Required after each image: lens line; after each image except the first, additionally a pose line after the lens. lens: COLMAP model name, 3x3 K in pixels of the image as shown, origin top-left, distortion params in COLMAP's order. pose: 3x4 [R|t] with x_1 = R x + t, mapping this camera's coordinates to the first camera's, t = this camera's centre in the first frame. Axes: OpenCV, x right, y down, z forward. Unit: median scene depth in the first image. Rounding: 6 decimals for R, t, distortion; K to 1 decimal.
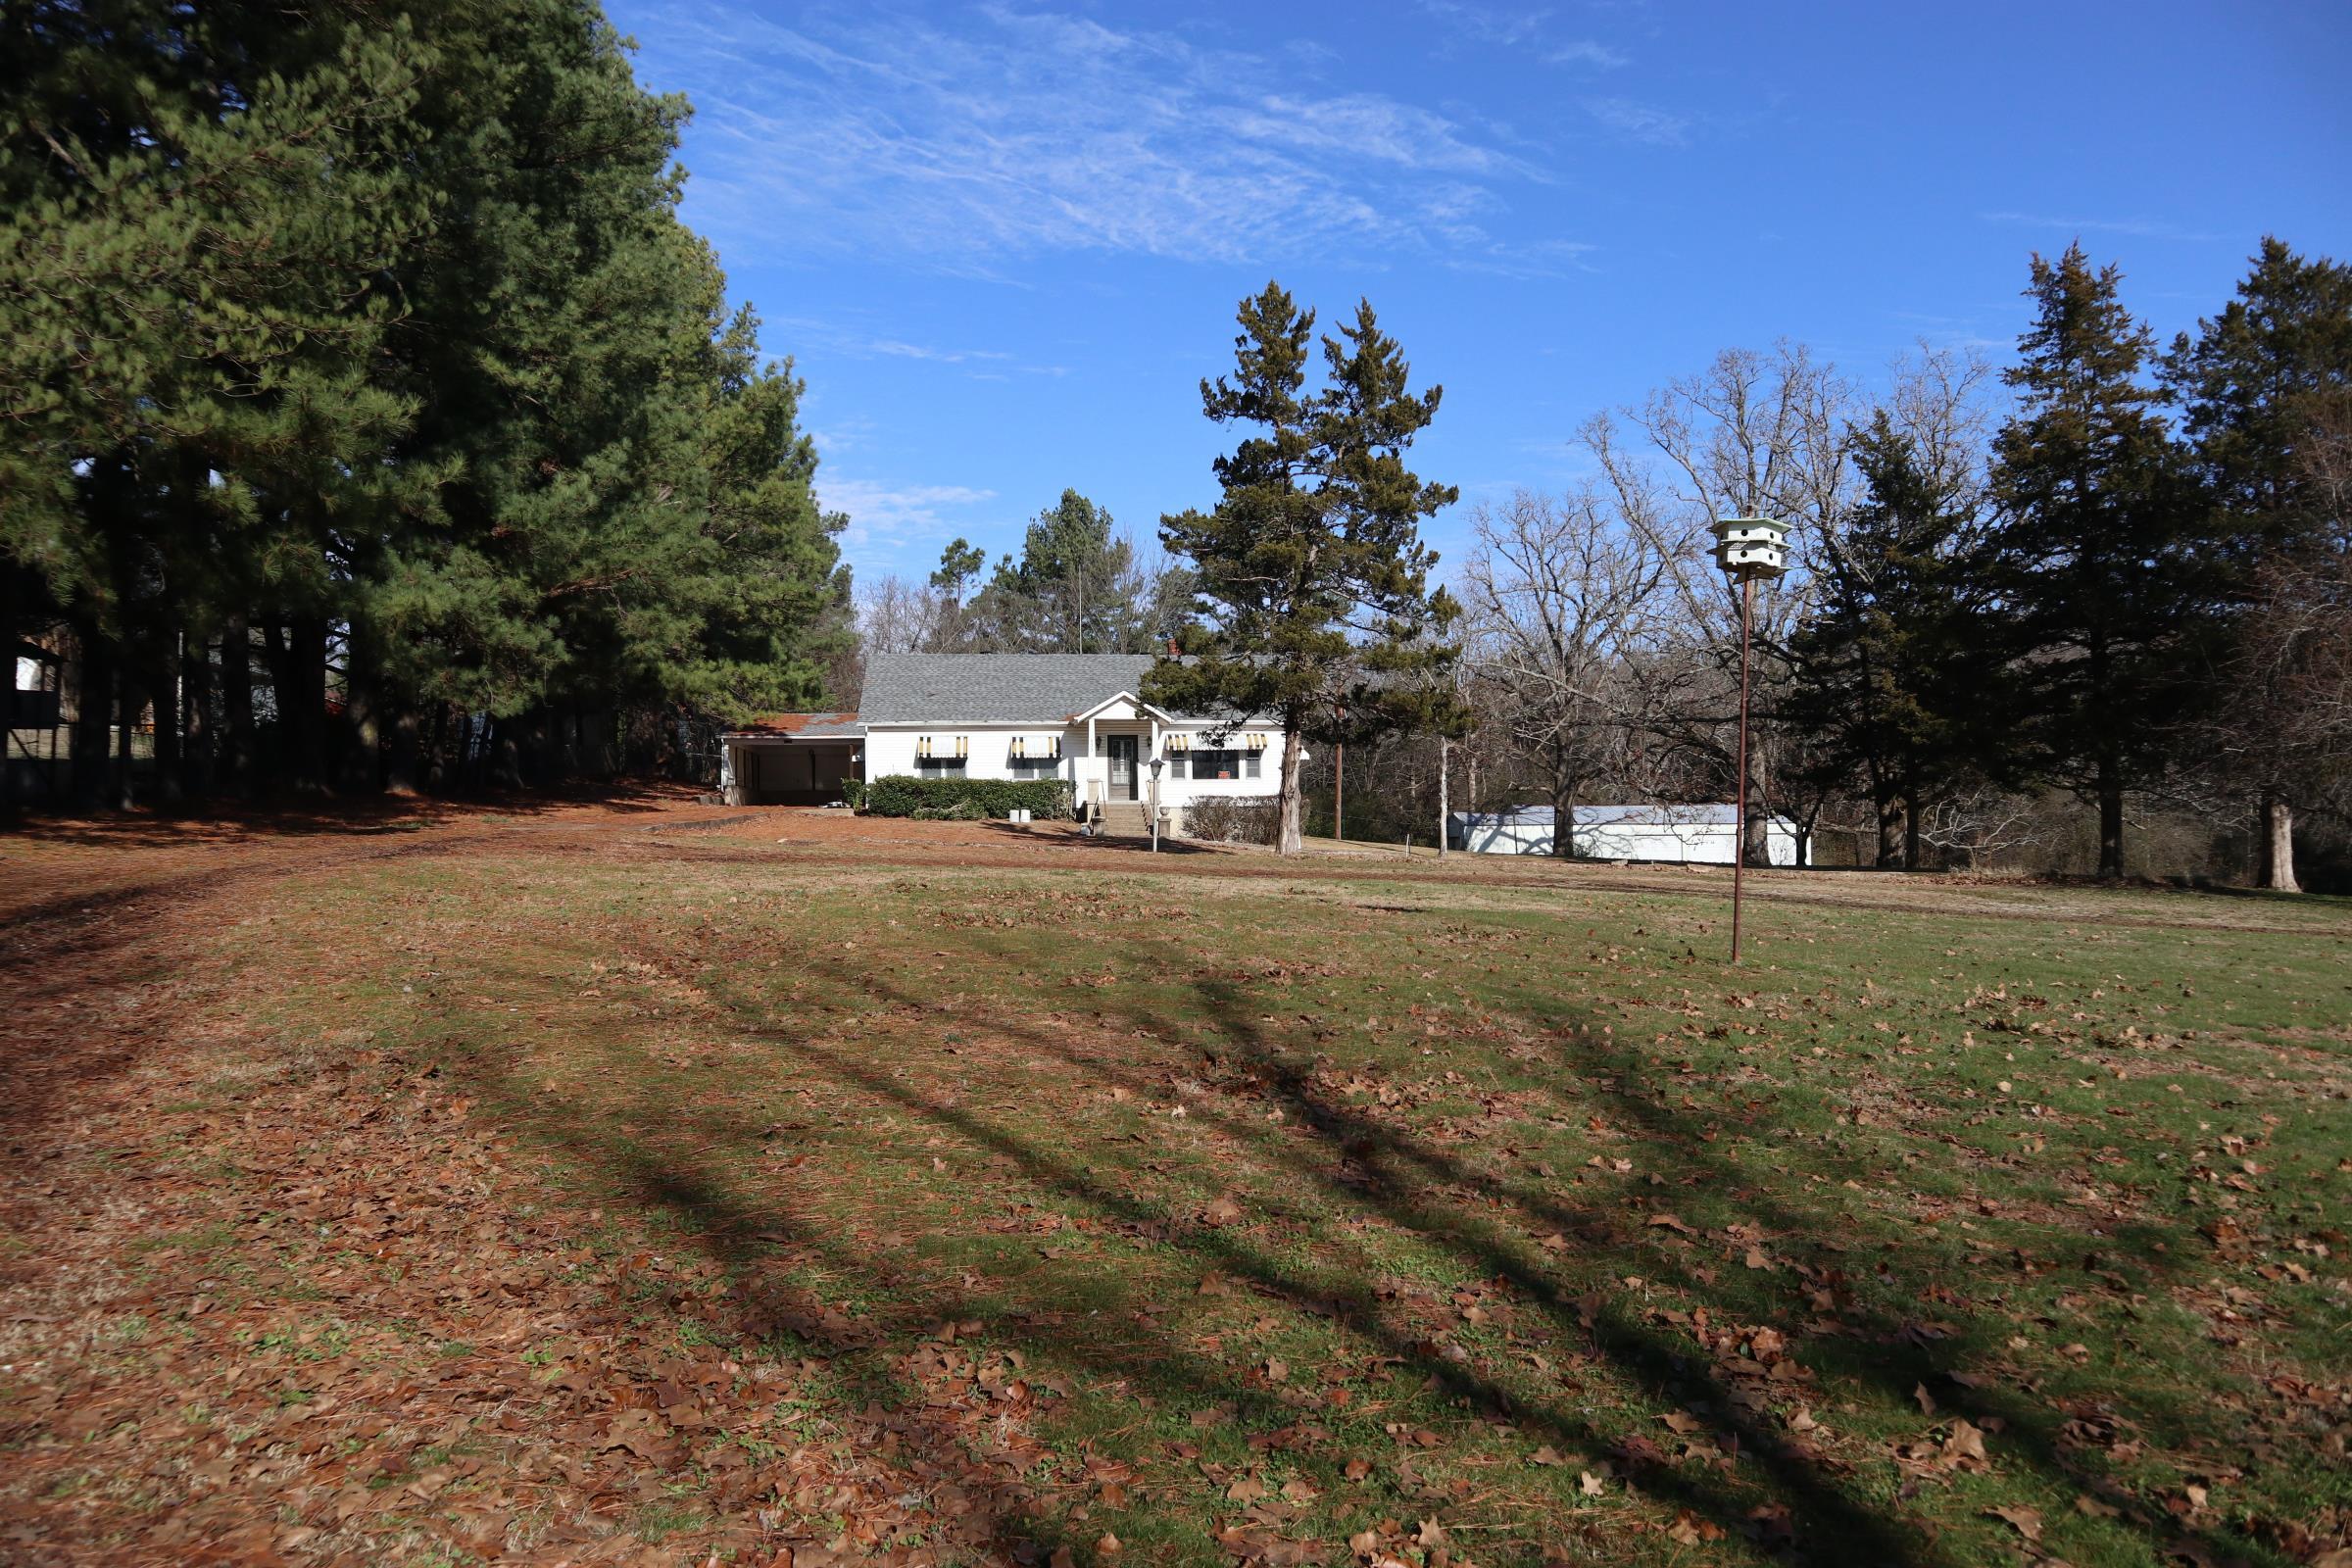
lens RADIAL K [[1629.0, 0, 1168.2], [0, 1629.0, 763.0], [0, 0, 1]] dist [-0.138636, 0.080604]
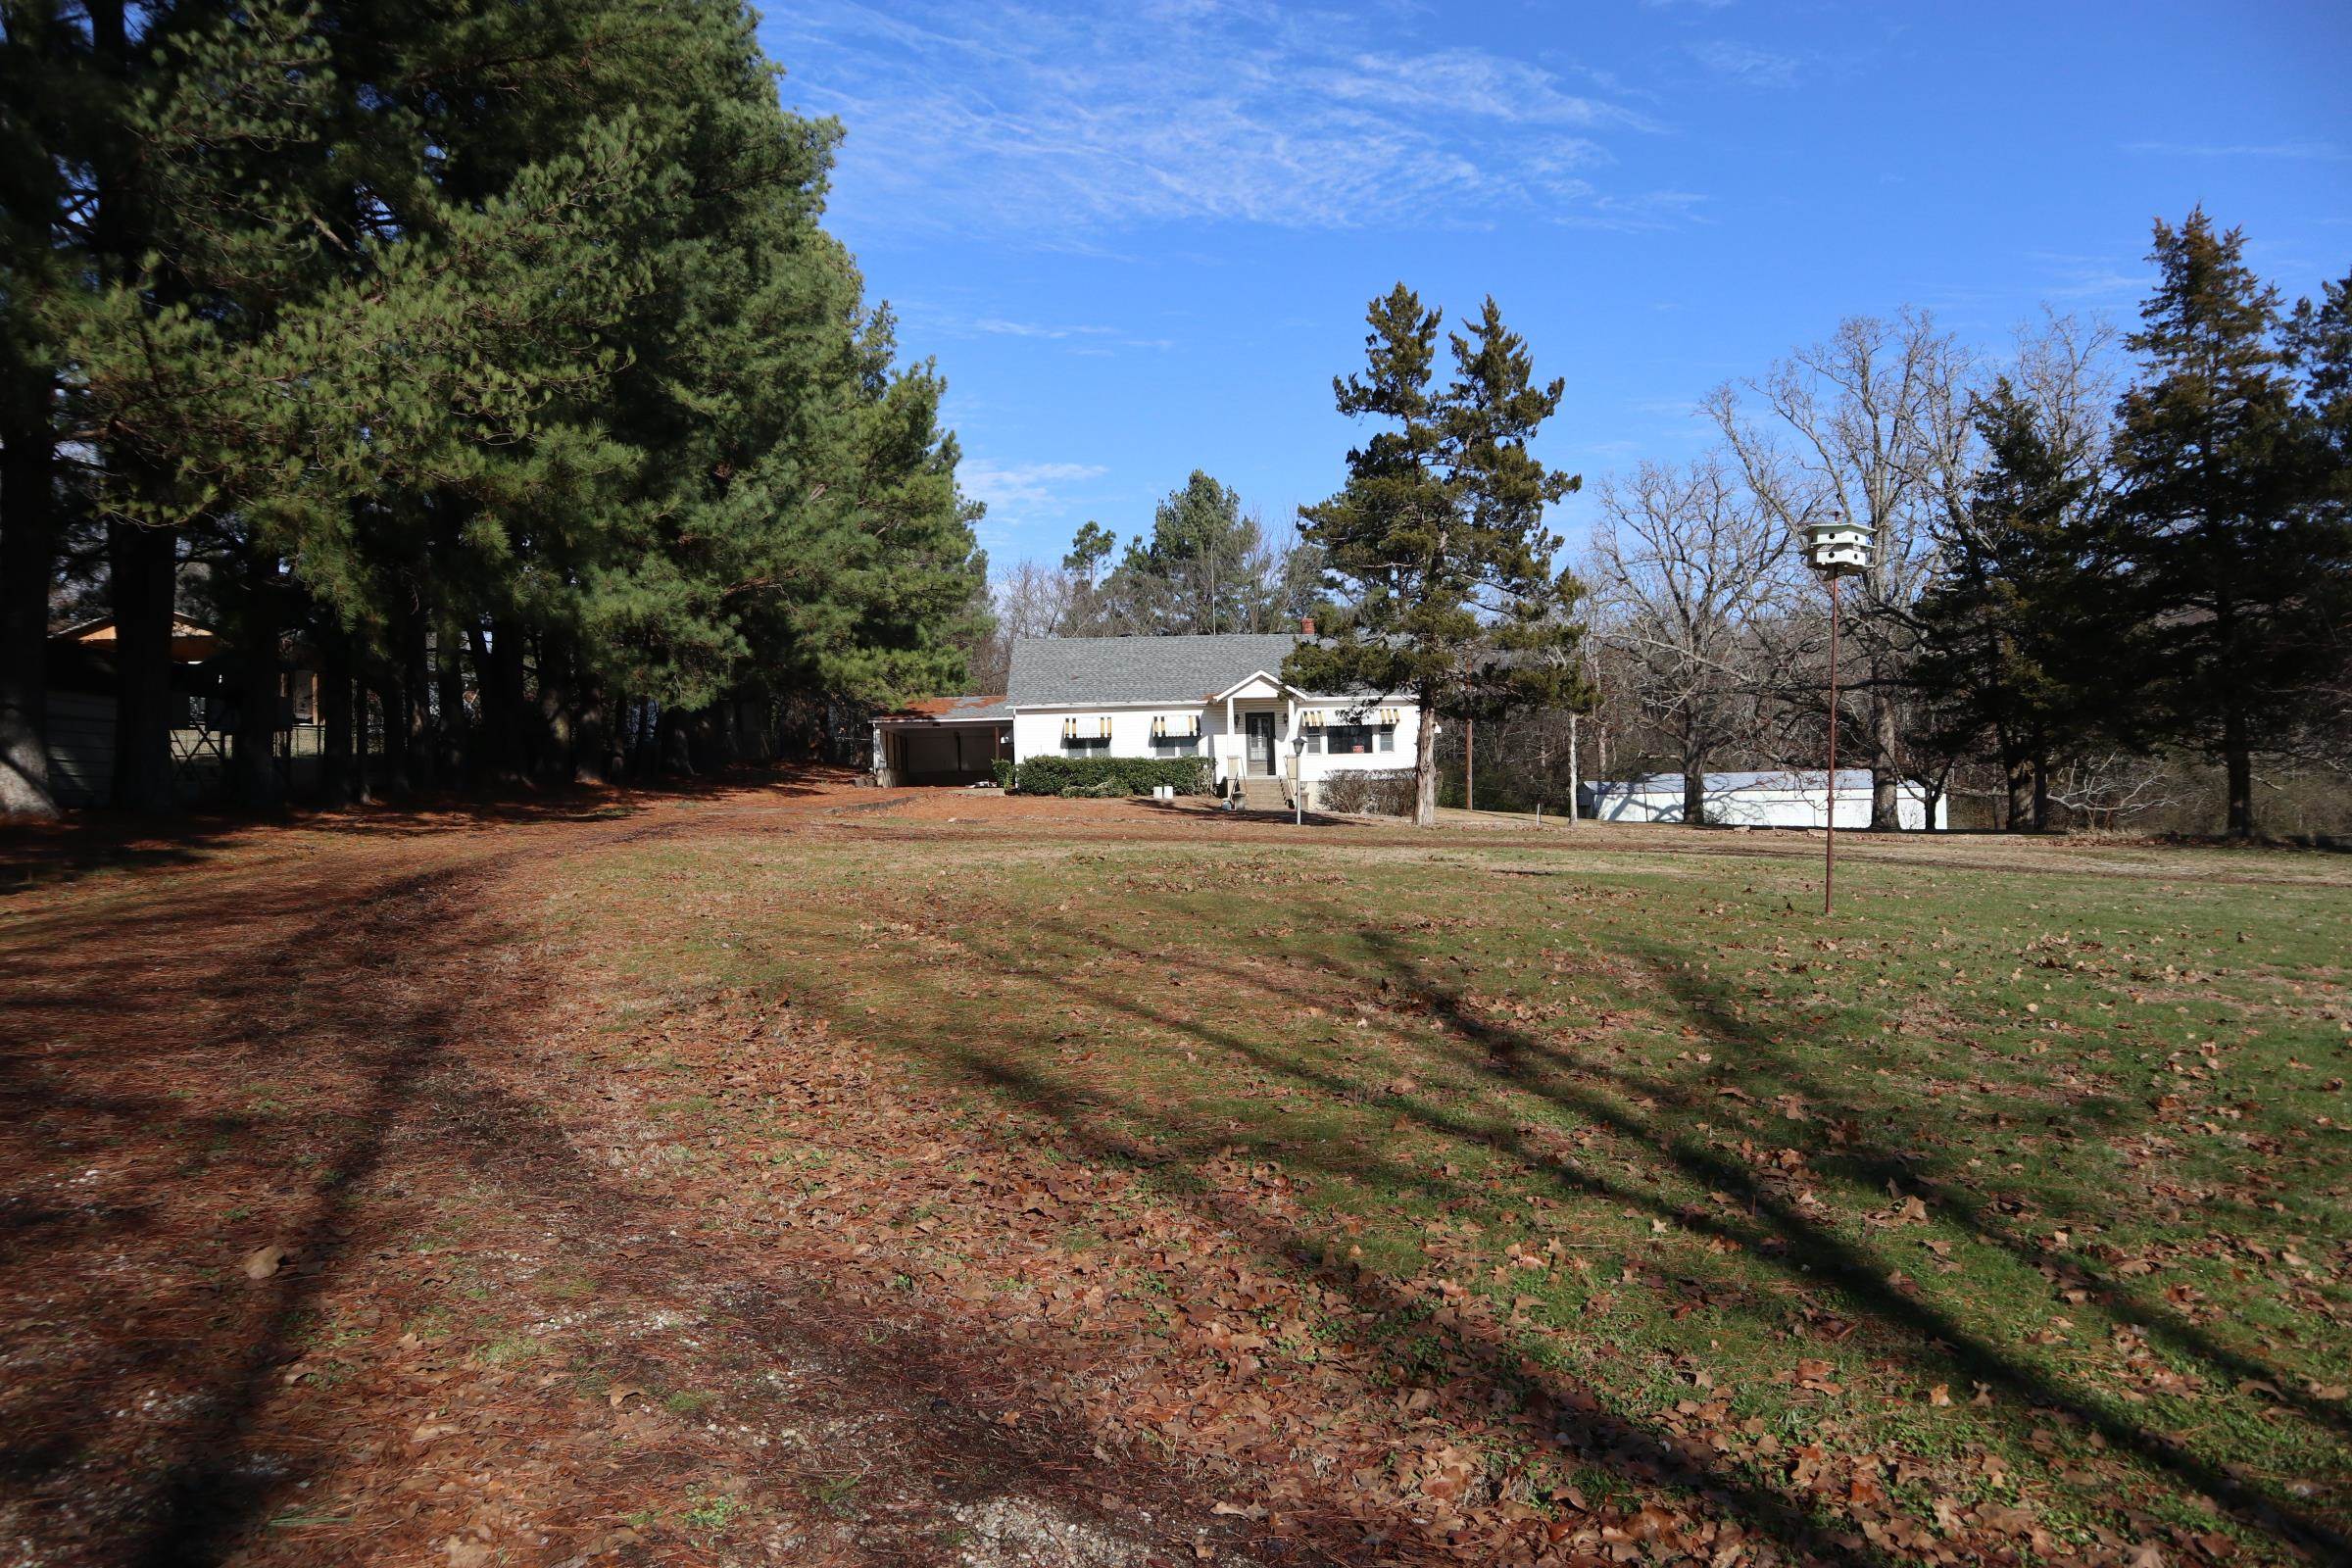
lens RADIAL K [[1599.3, 0, 1176.0], [0, 1599.3, 784.0], [0, 0, 1]] dist [-0.133093, 0.072702]
pose [[0.996852, -0.016702, -0.077500, -0.004677], [0.018912, 0.999433, 0.027864, -0.001839], [0.076991, -0.029242, 0.996603, -0.032888]]
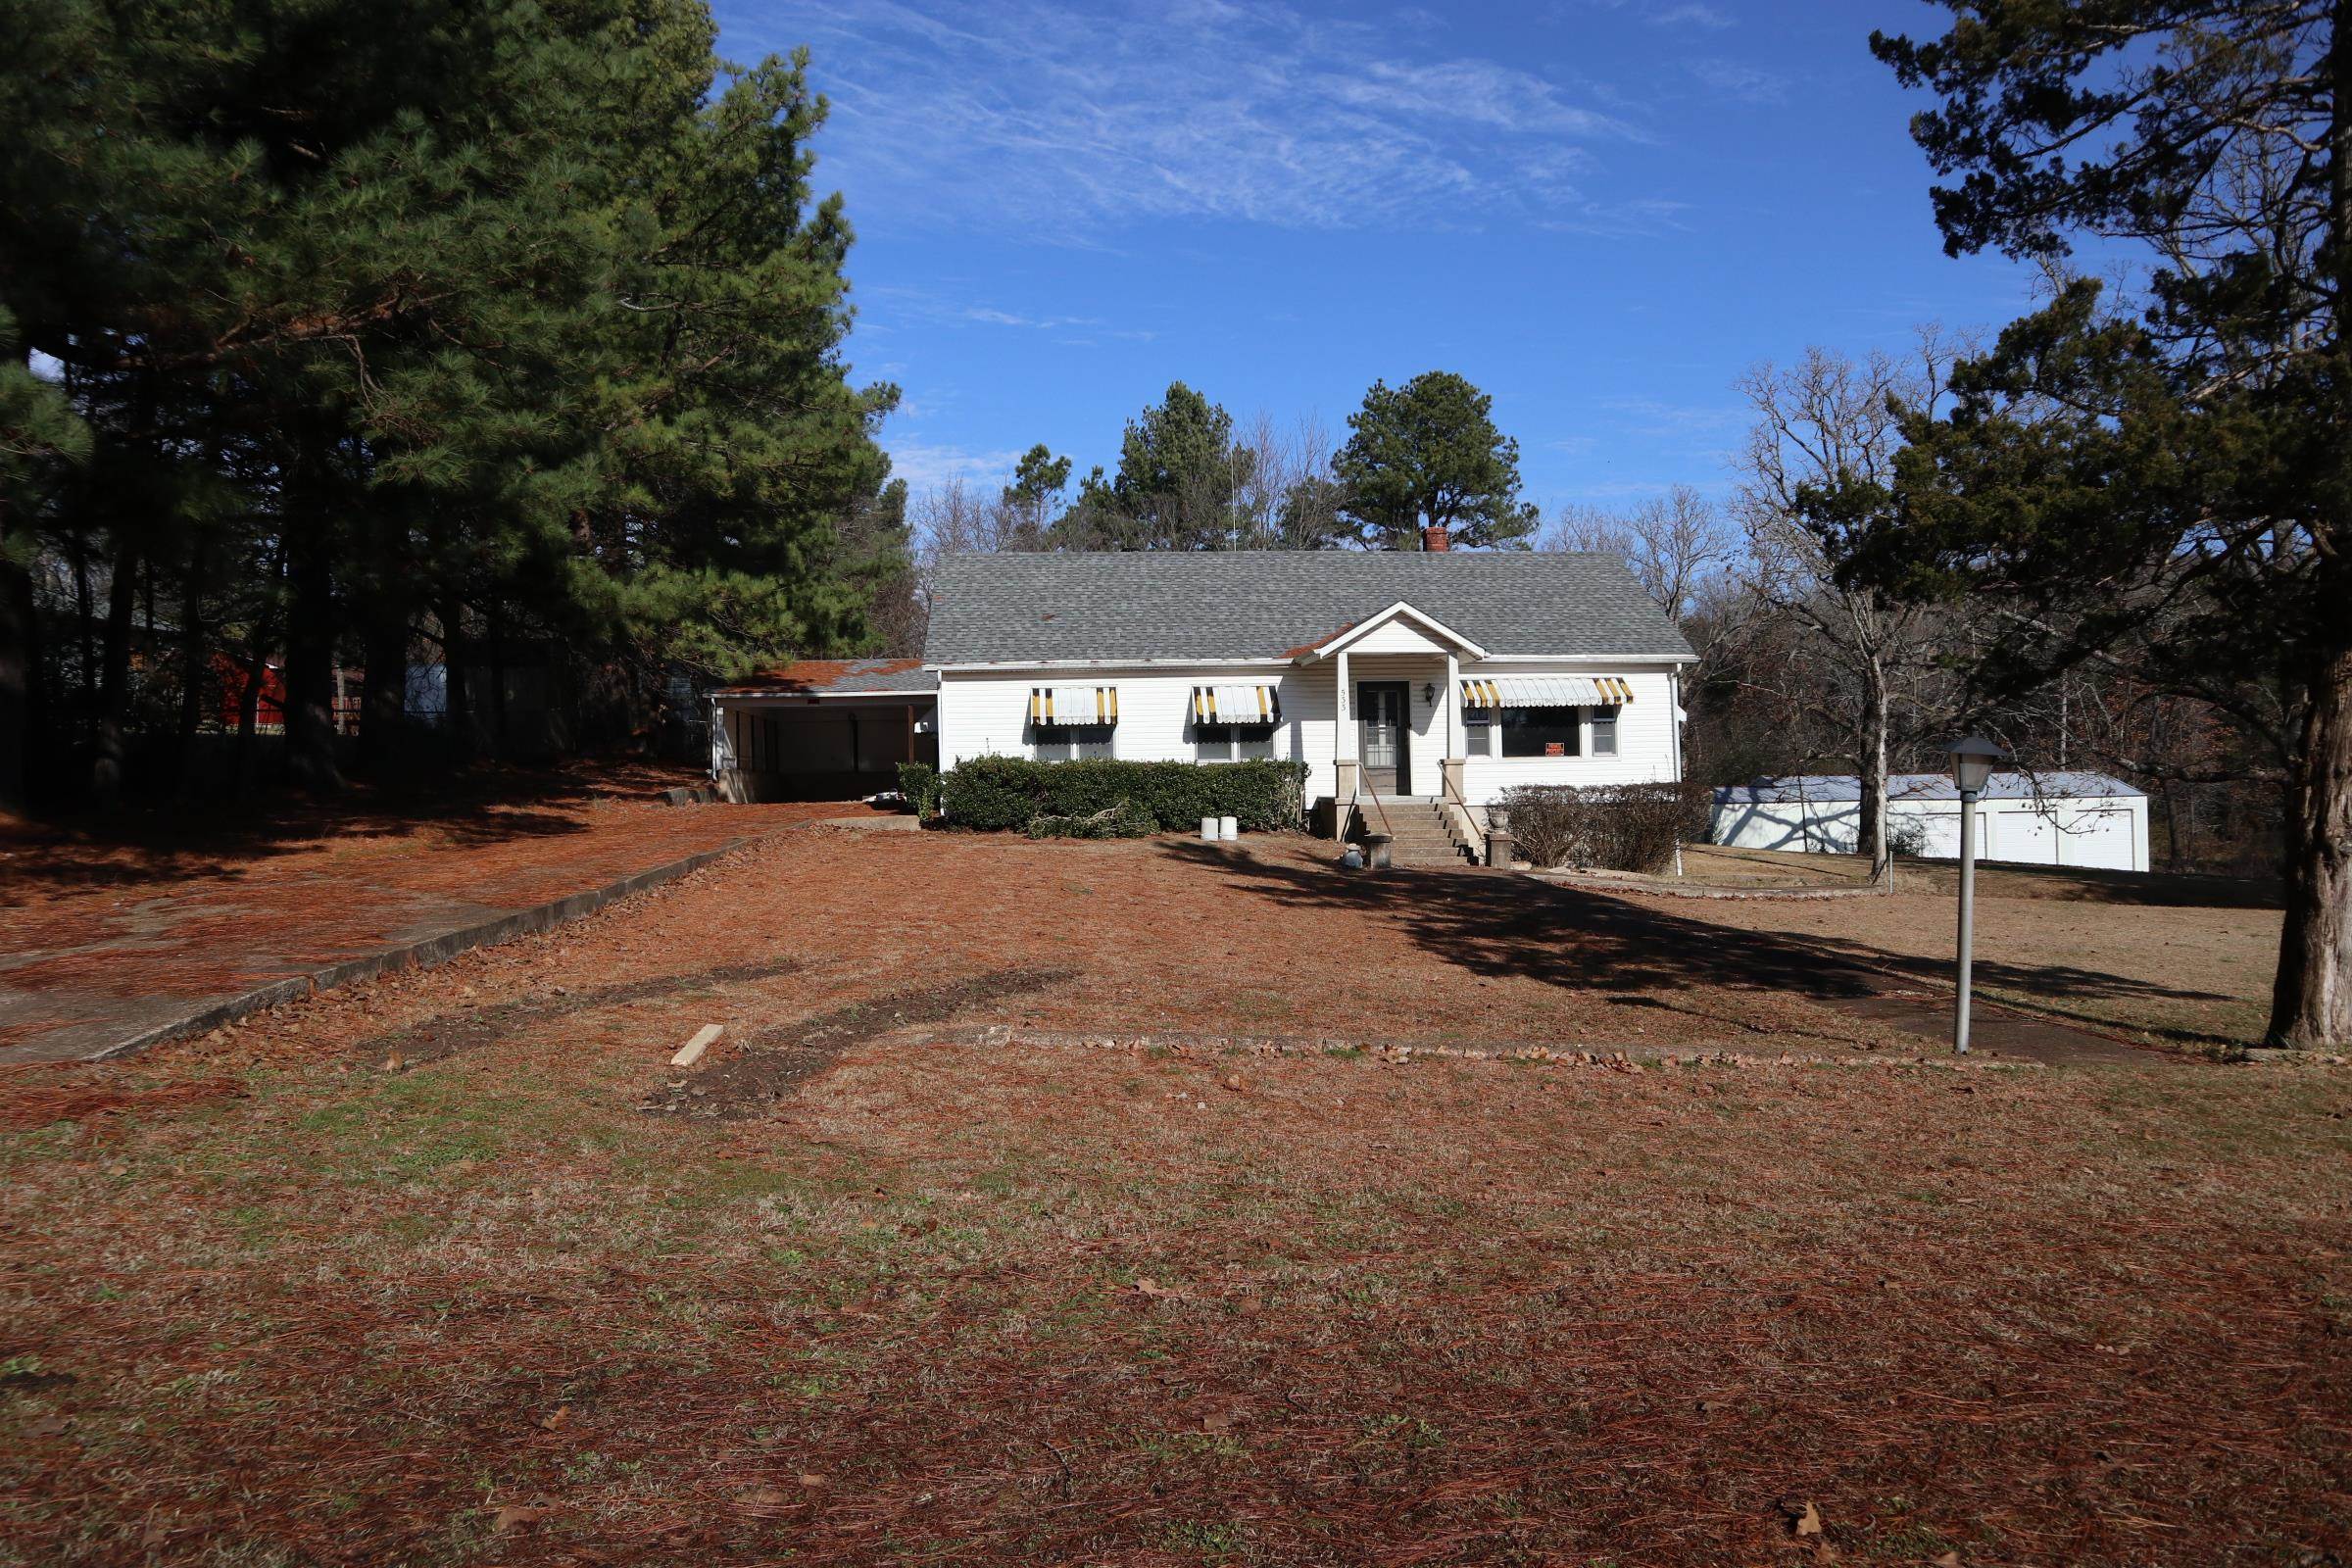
lens RADIAL K [[2021.4, 0, 1318.8], [0, 2021.4, 787.5], [0, 0, 1]] dist [-0.148178, 0.000817]
pose [[0.999907, -0.010303, 0.008979, -0.090591], [0.010019, 0.999465, 0.031120, -0.003691], [-0.009294, -0.031027, 0.999475, 0.443012]]
